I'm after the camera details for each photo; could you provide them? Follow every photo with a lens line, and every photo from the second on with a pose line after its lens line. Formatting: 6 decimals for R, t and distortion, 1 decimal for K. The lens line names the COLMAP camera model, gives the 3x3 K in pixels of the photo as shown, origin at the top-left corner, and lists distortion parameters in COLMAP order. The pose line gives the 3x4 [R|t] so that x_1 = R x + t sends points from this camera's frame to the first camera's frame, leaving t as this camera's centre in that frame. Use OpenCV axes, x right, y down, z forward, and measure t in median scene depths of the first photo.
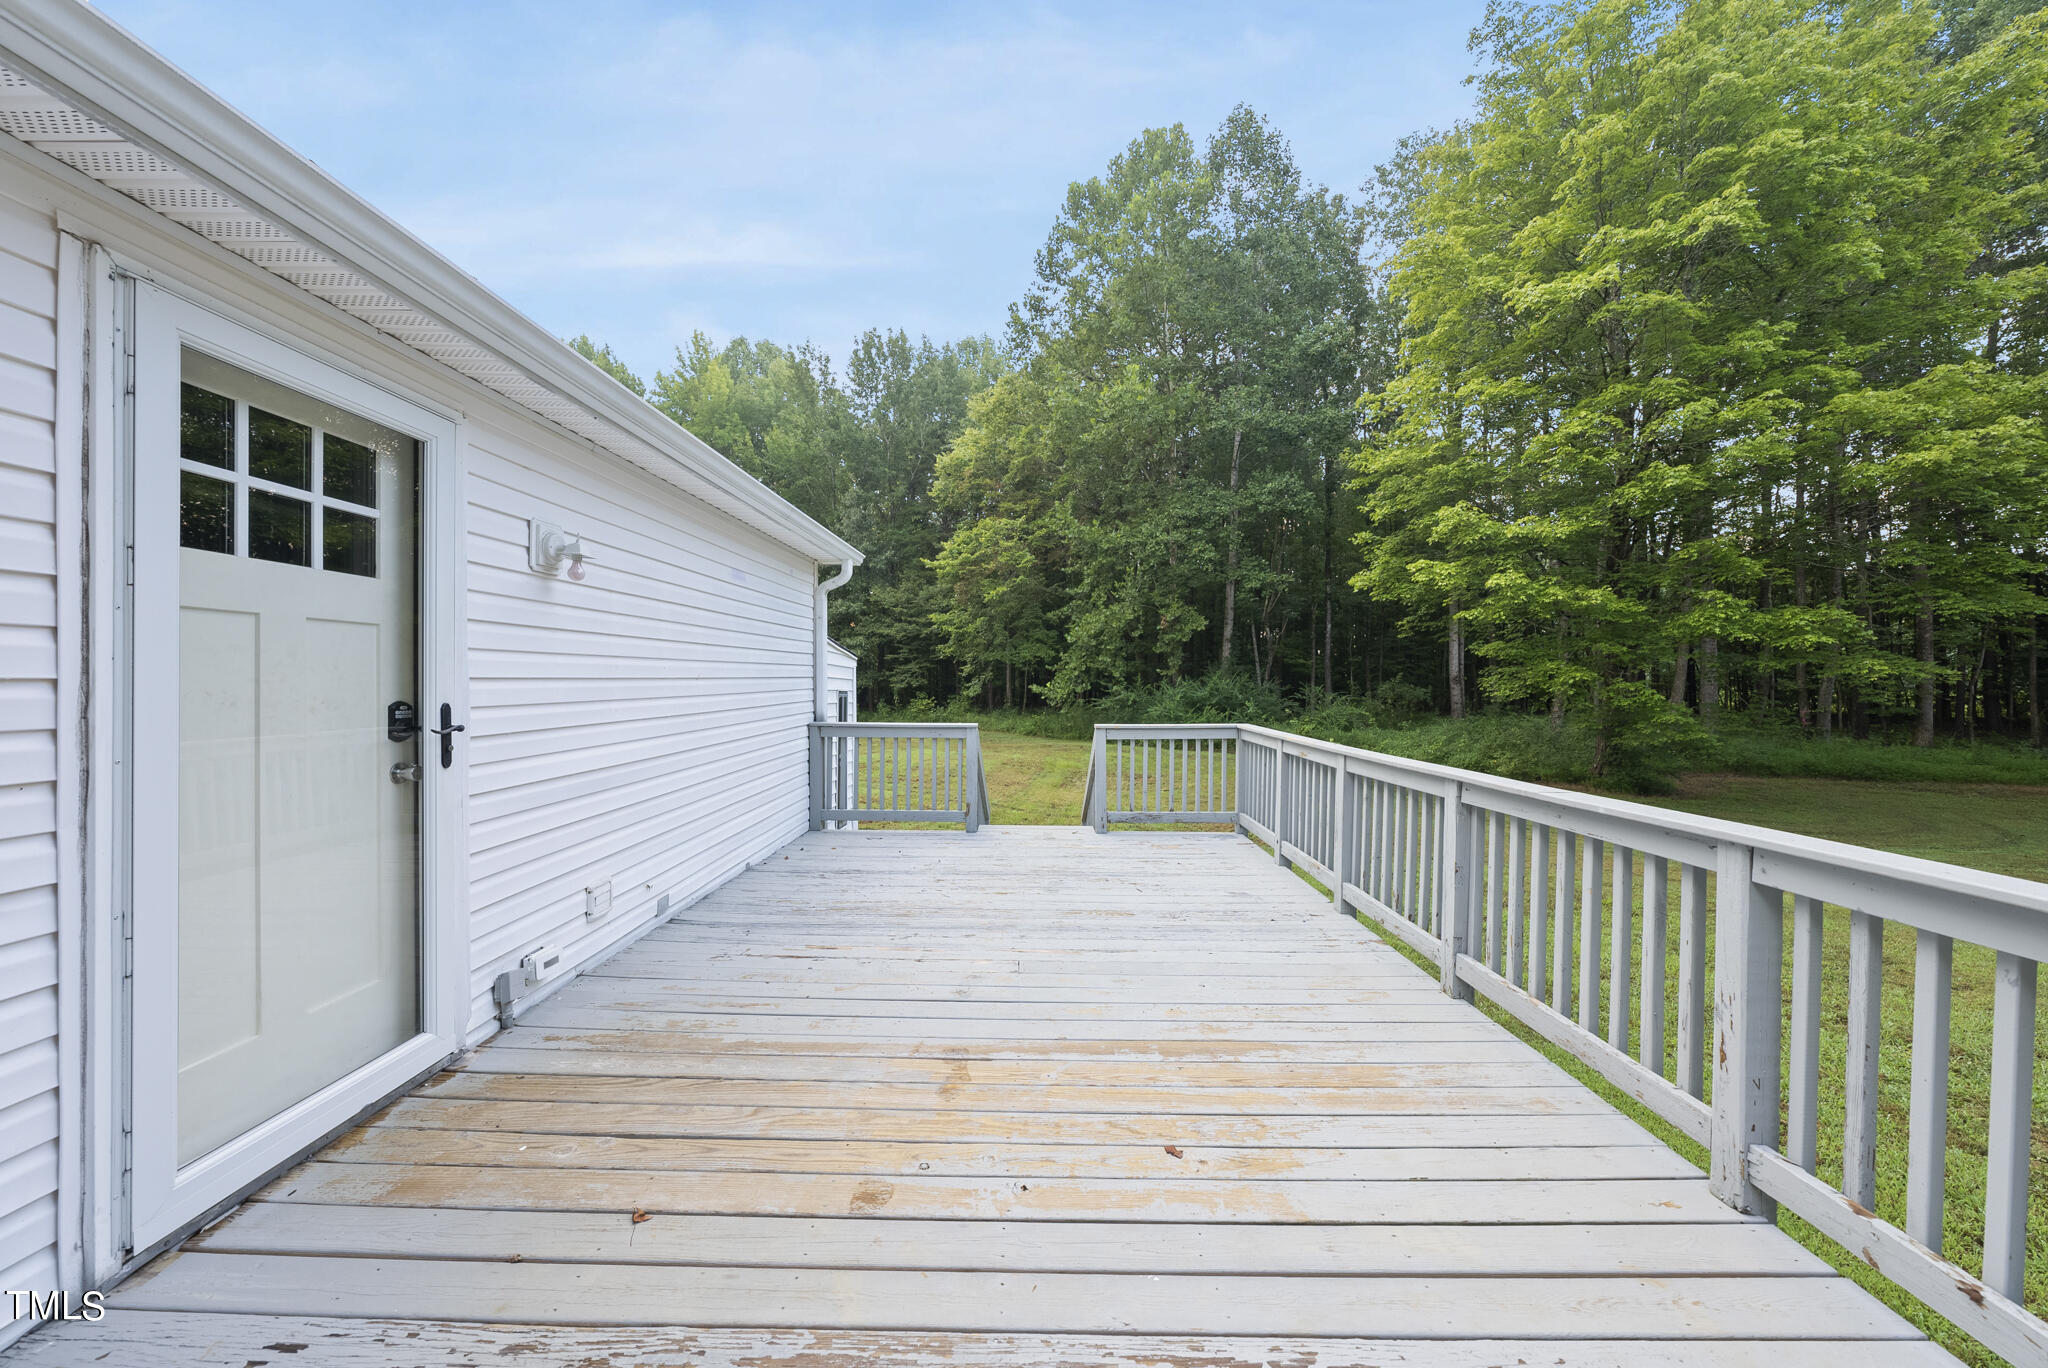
lens RADIAL K [[685.6, 0, 1024.0], [0, 685.6, 684.0], [0, 0, 1]] dist [-0.001153, -0.000035]
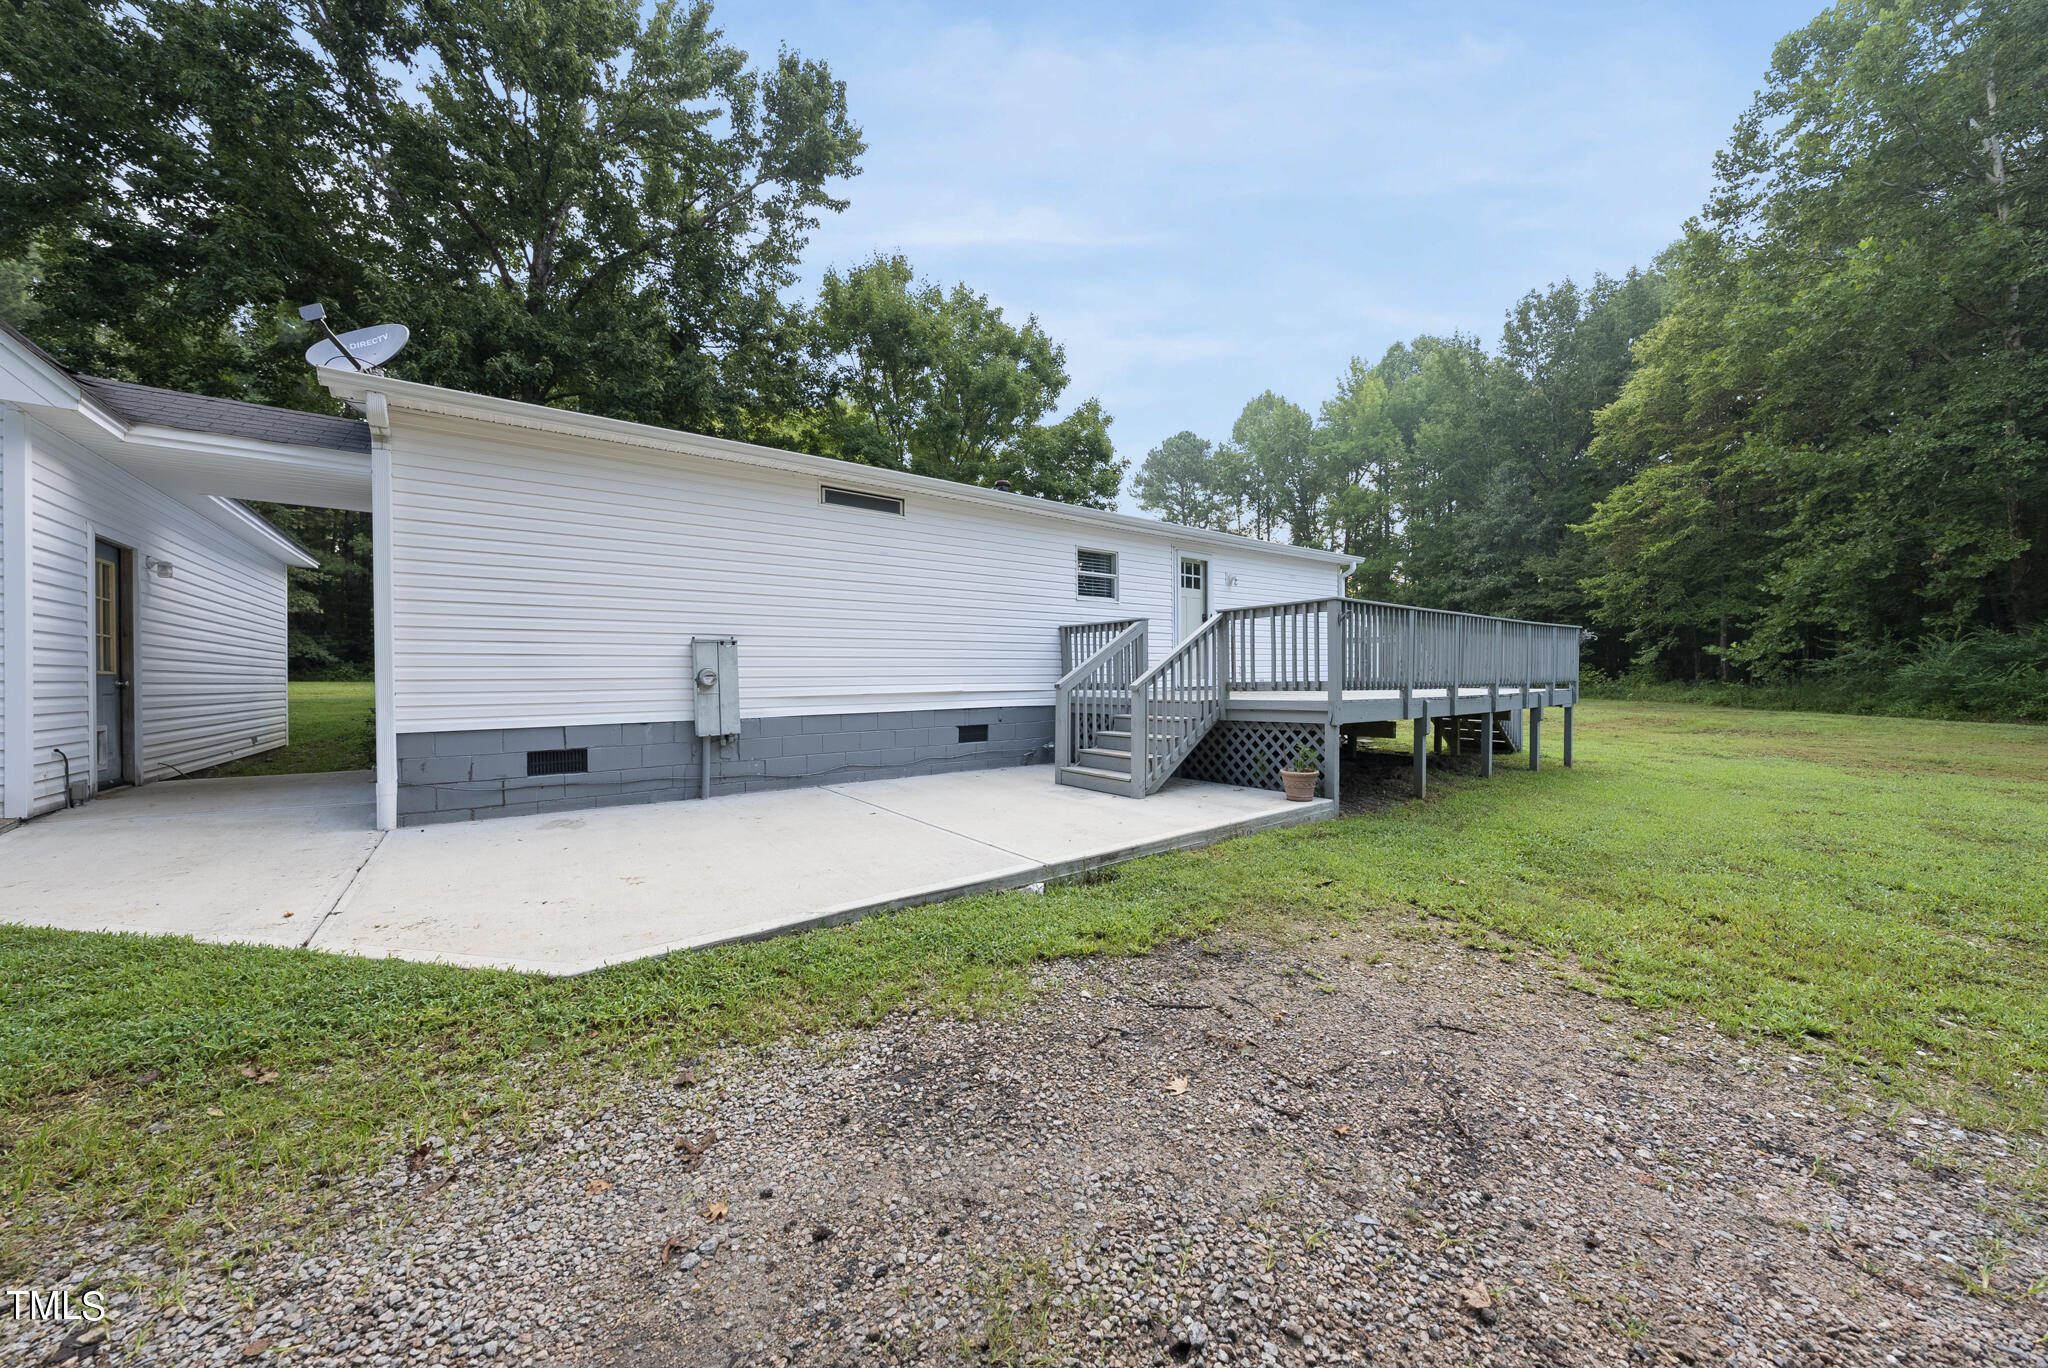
lens RADIAL K [[709.8, 0, 1022.5], [0, 709.8, 673.1], [0, 0, 1]] dist [-0.001634, -0.000032]
pose [[0.608290, -0.009789, -0.793655, 0.184460], [0.003272, 0.999946, -0.009826, 0.039116], [0.793708, 0.003380, 0.608289, -0.246728]]
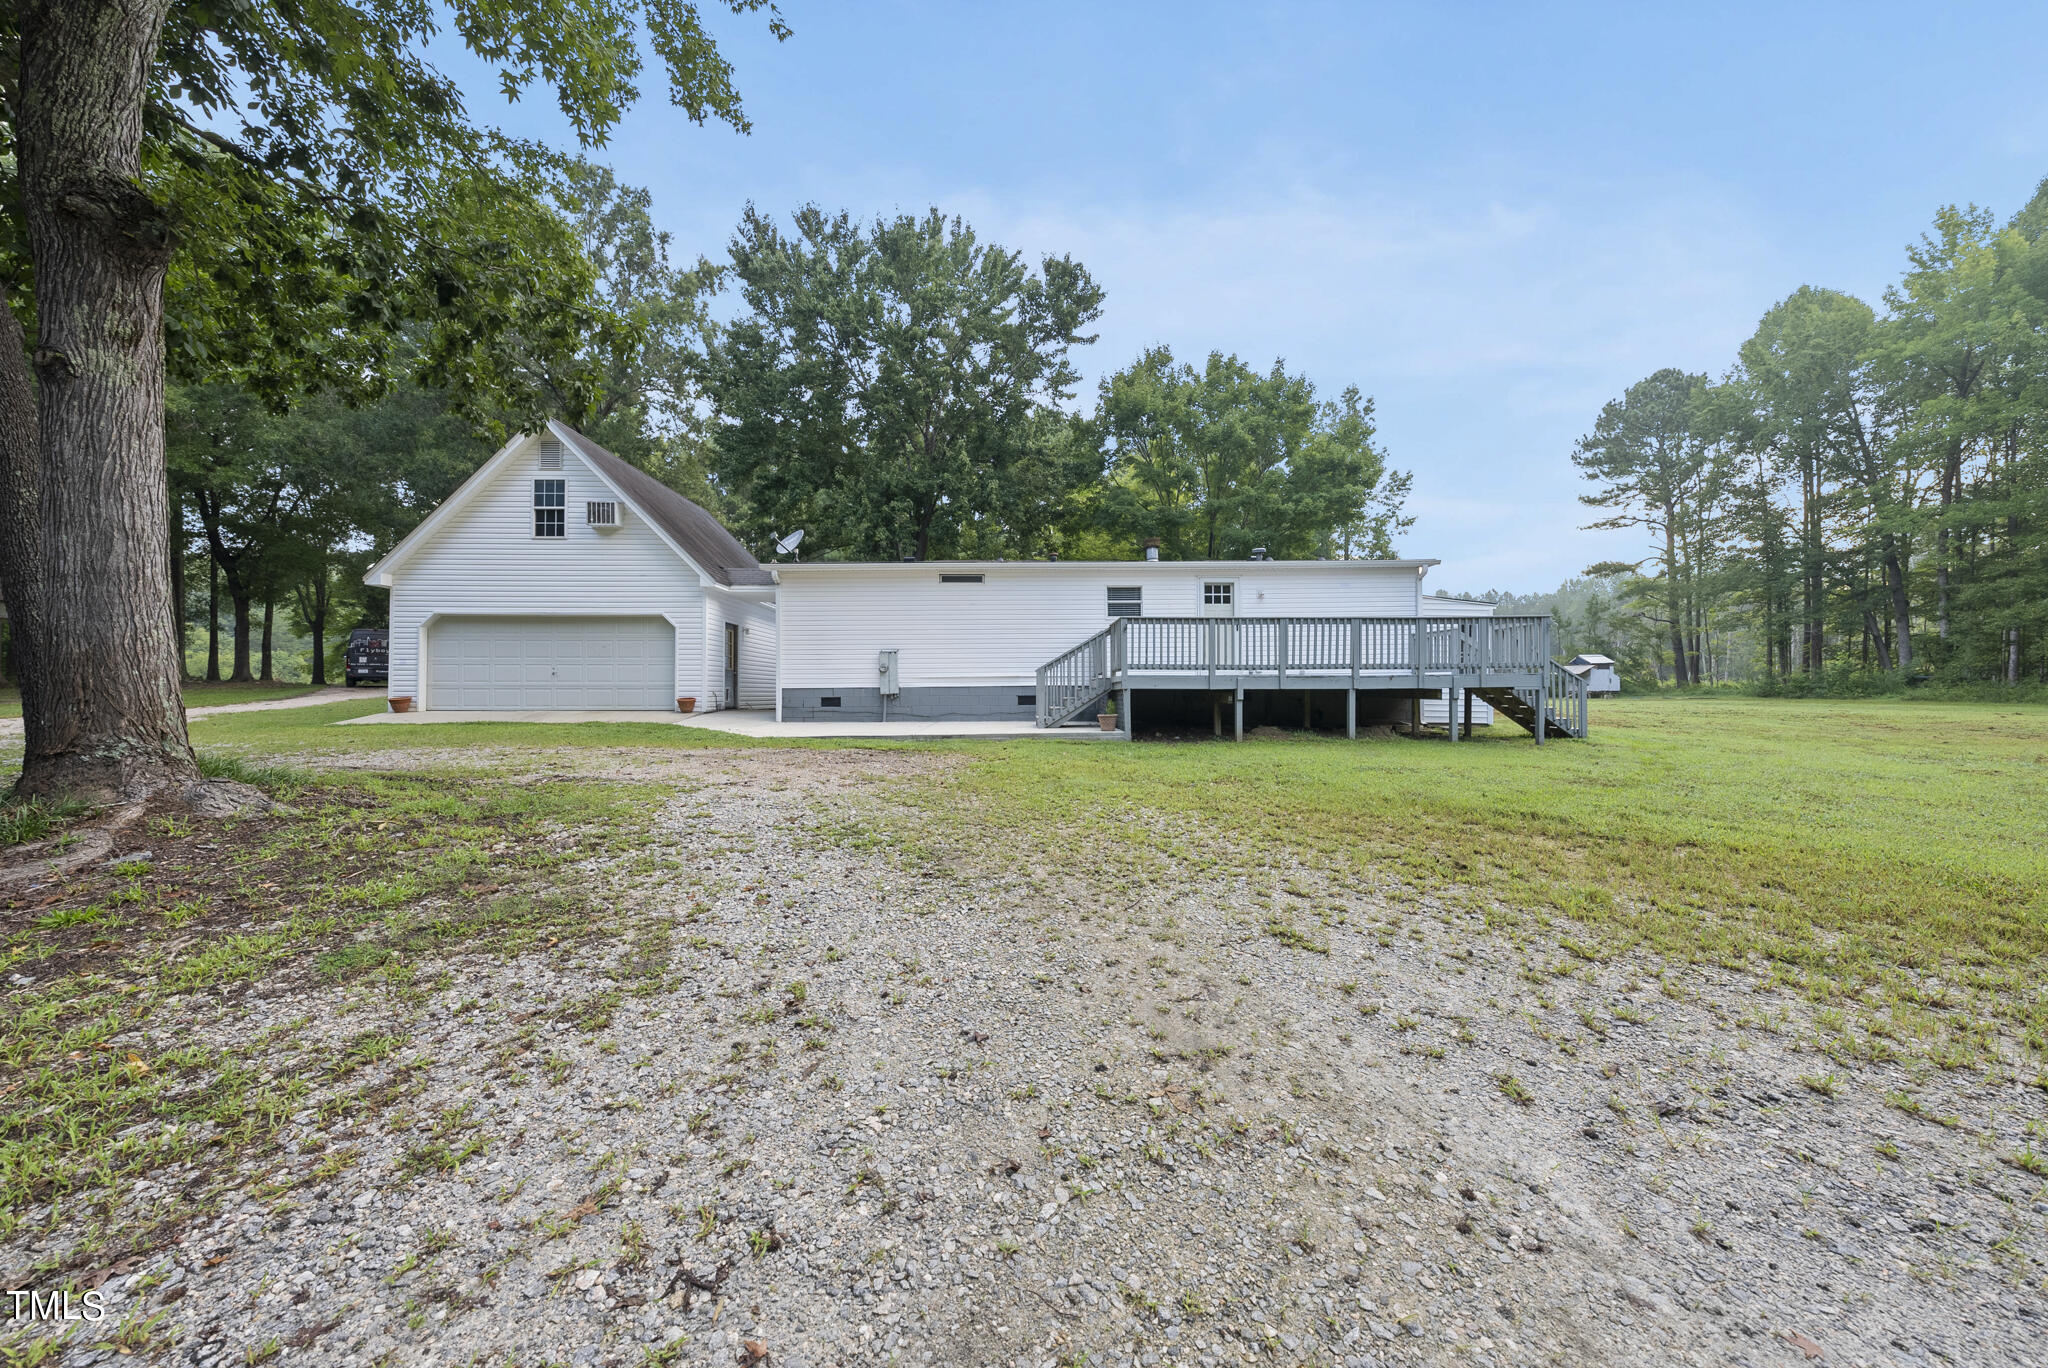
lens RADIAL K [[719.6, 0, 1024.1], [0, 719.6, 680.8], [0, 0, 1]] dist [-0.002794, 0.000012]
pose [[0.008343, -0.017674, -0.999809, 0.474593], [0.001503, 0.999843, -0.017663, 0.056911], [0.999964, -0.001355, 0.008368, -0.086897]]
